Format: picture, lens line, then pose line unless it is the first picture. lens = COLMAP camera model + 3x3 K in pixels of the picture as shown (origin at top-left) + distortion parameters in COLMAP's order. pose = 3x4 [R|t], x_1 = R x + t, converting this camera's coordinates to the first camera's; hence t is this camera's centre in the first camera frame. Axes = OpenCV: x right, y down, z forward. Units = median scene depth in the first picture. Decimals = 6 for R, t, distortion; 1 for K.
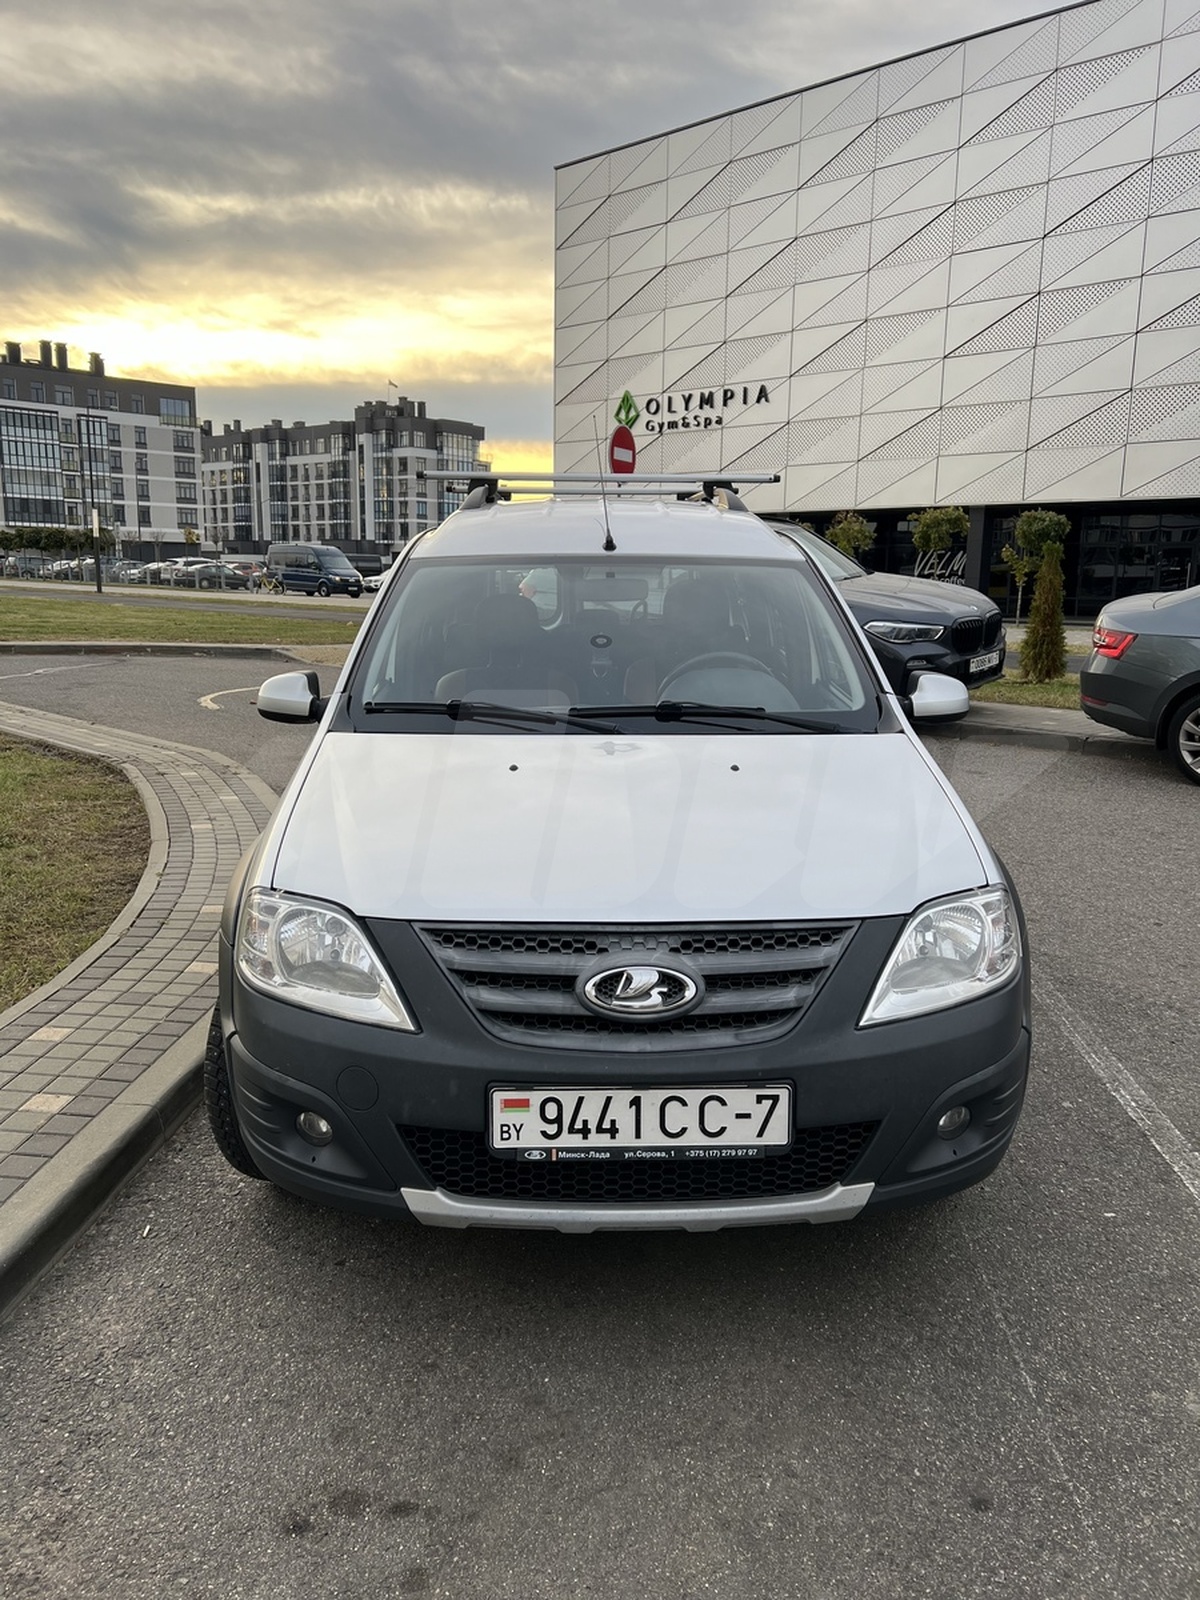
lens RADIAL K [[1195.7, 0, 603.6], [0, 1195.7, 800.5], [0, 0, 1]] dist [0.051259, -0.050797]
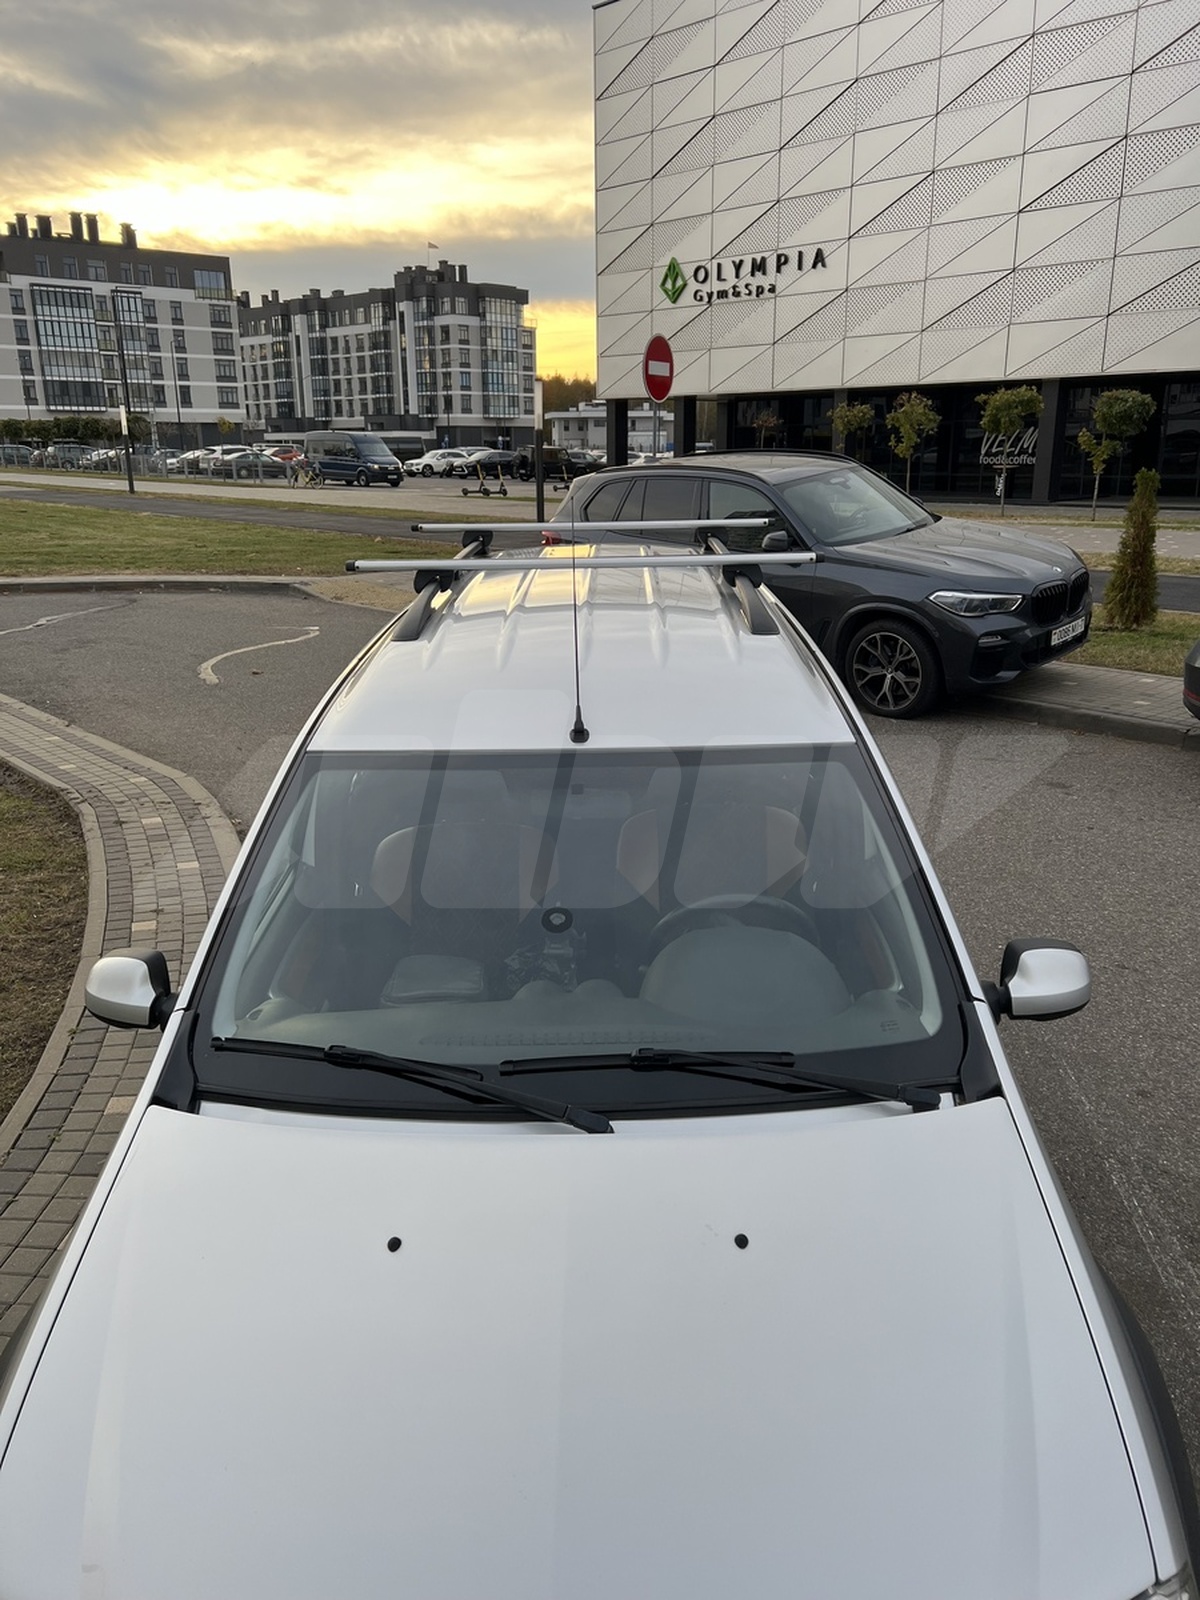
lens RADIAL K [[1195.7, 0, 603.7], [0, 1195.7, 802.9], [0, 0, 1]] dist [0.051259, -0.050797]
pose [[0.998893, -0.010904, -0.045766, 0.004865], [0.015645, 0.994398, 0.104534, -0.023065], [0.044369, -0.105134, 0.993468, 0.026945]]
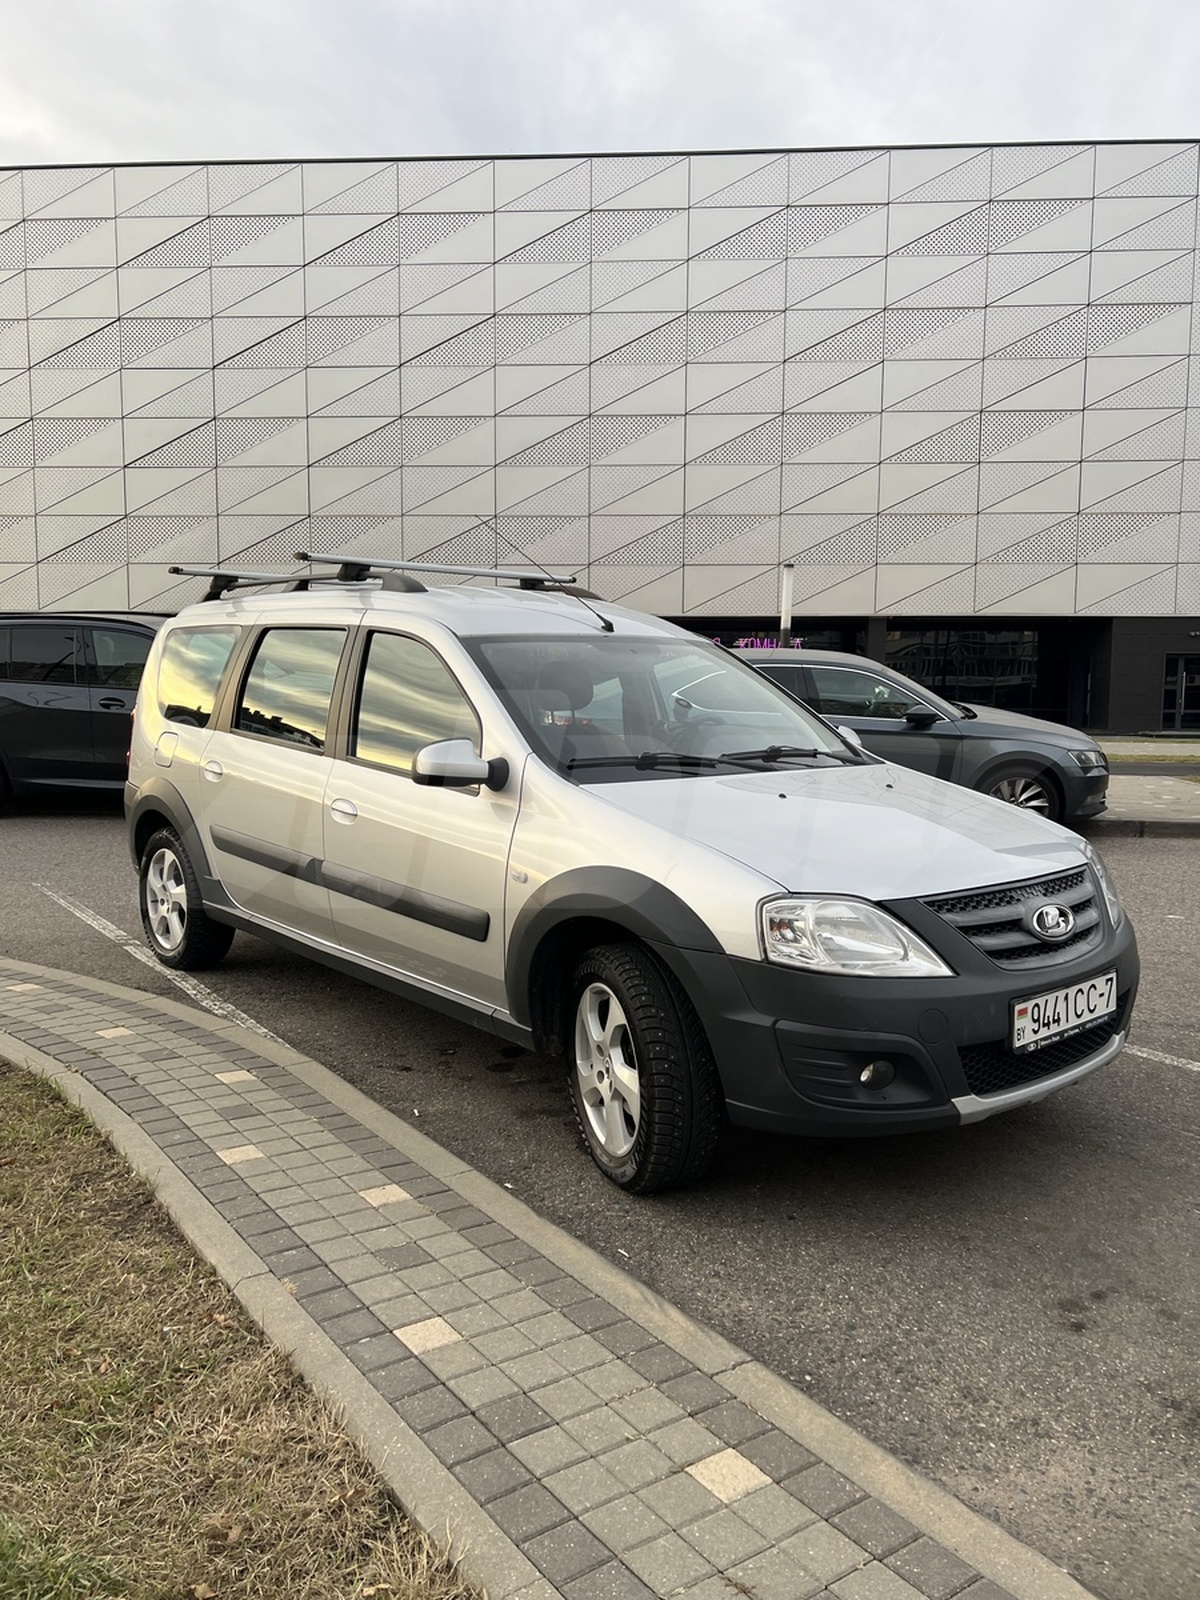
lens RADIAL K [[1195.7, 0, 595.0], [0, 1195.7, 808.2], [0, 0, 1]] dist [0.051259, -0.050797]
pose [[0.770754, -0.069207, 0.633363, -0.071335], [0.121393, 0.991824, -0.039350, 0.000716], [-0.625462, 0.107215, 0.772854, 0.011171]]
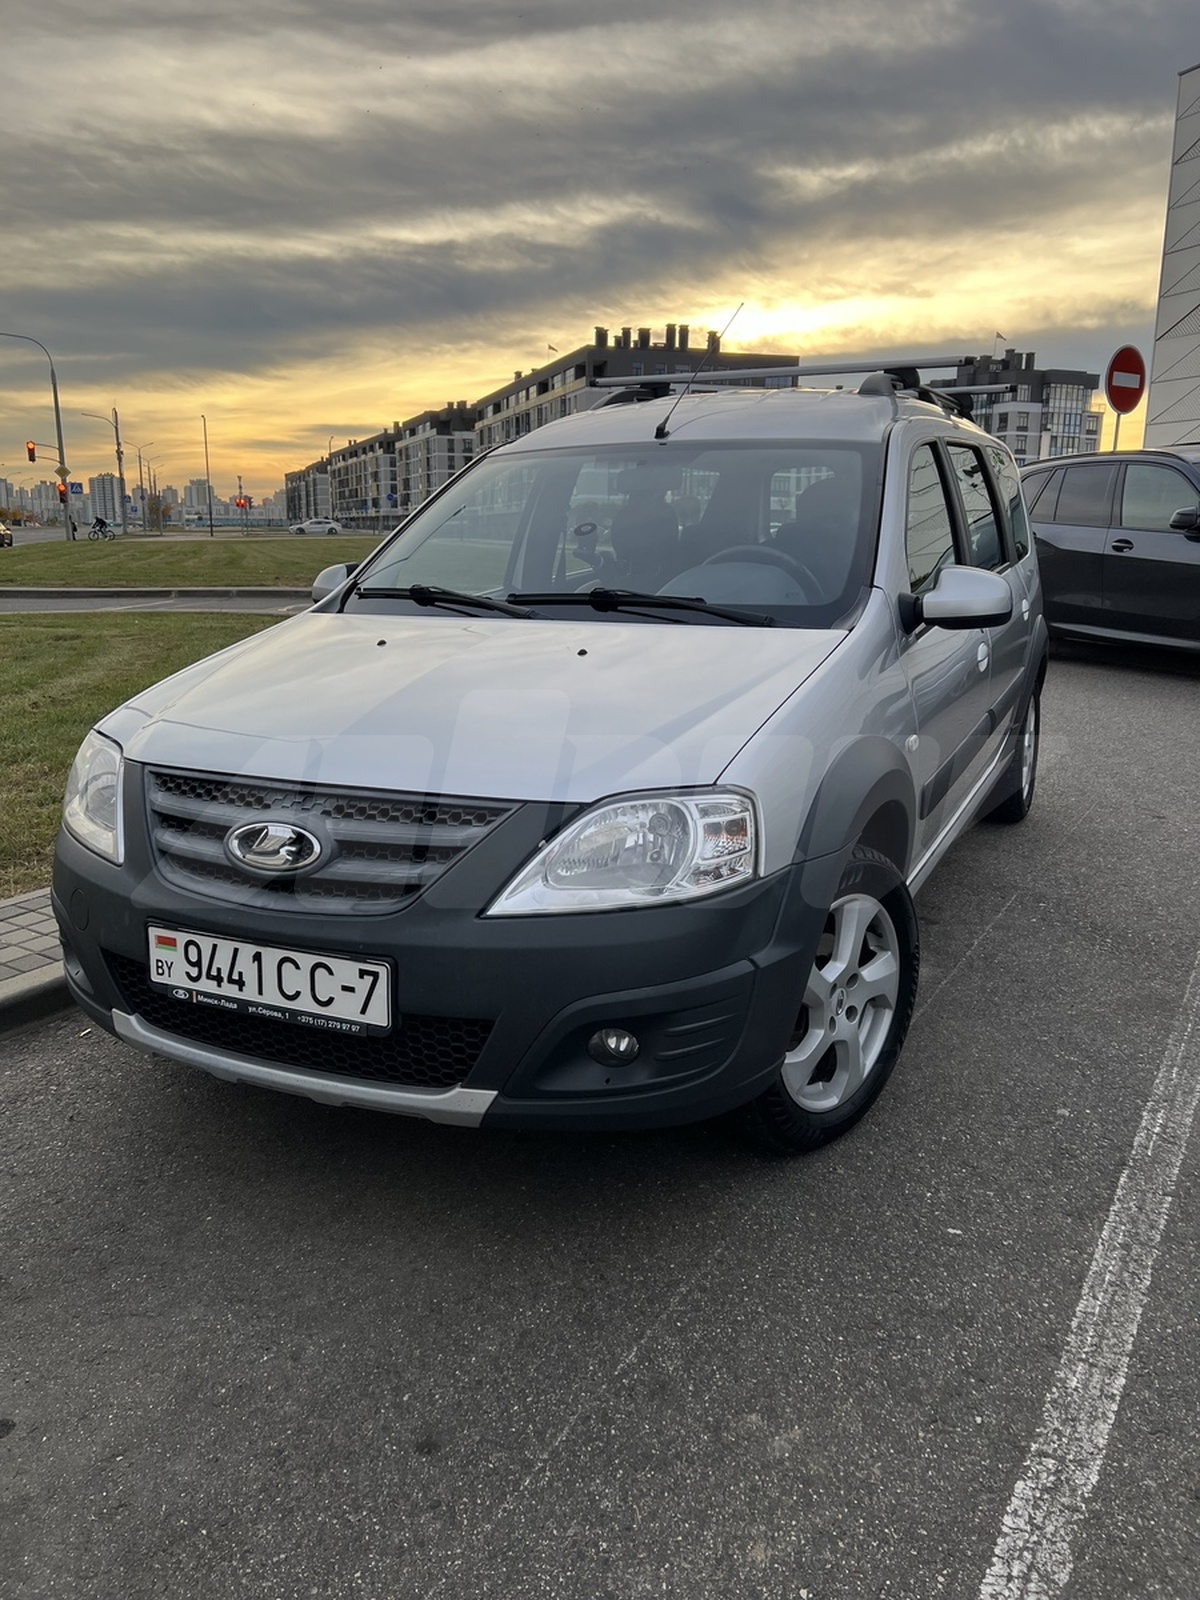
lens RADIAL K [[1195.7, 0, 605.8], [0, 1195.7, 790.5], [0, 0, 1]] dist [0.051259, -0.050797]
pose [[0.890538, 0.087151, -0.446483, 0.038427], [-0.077884, 0.996195, 0.039108, 0.002919], [0.448193, -0.000053, 0.893937, 0.013290]]
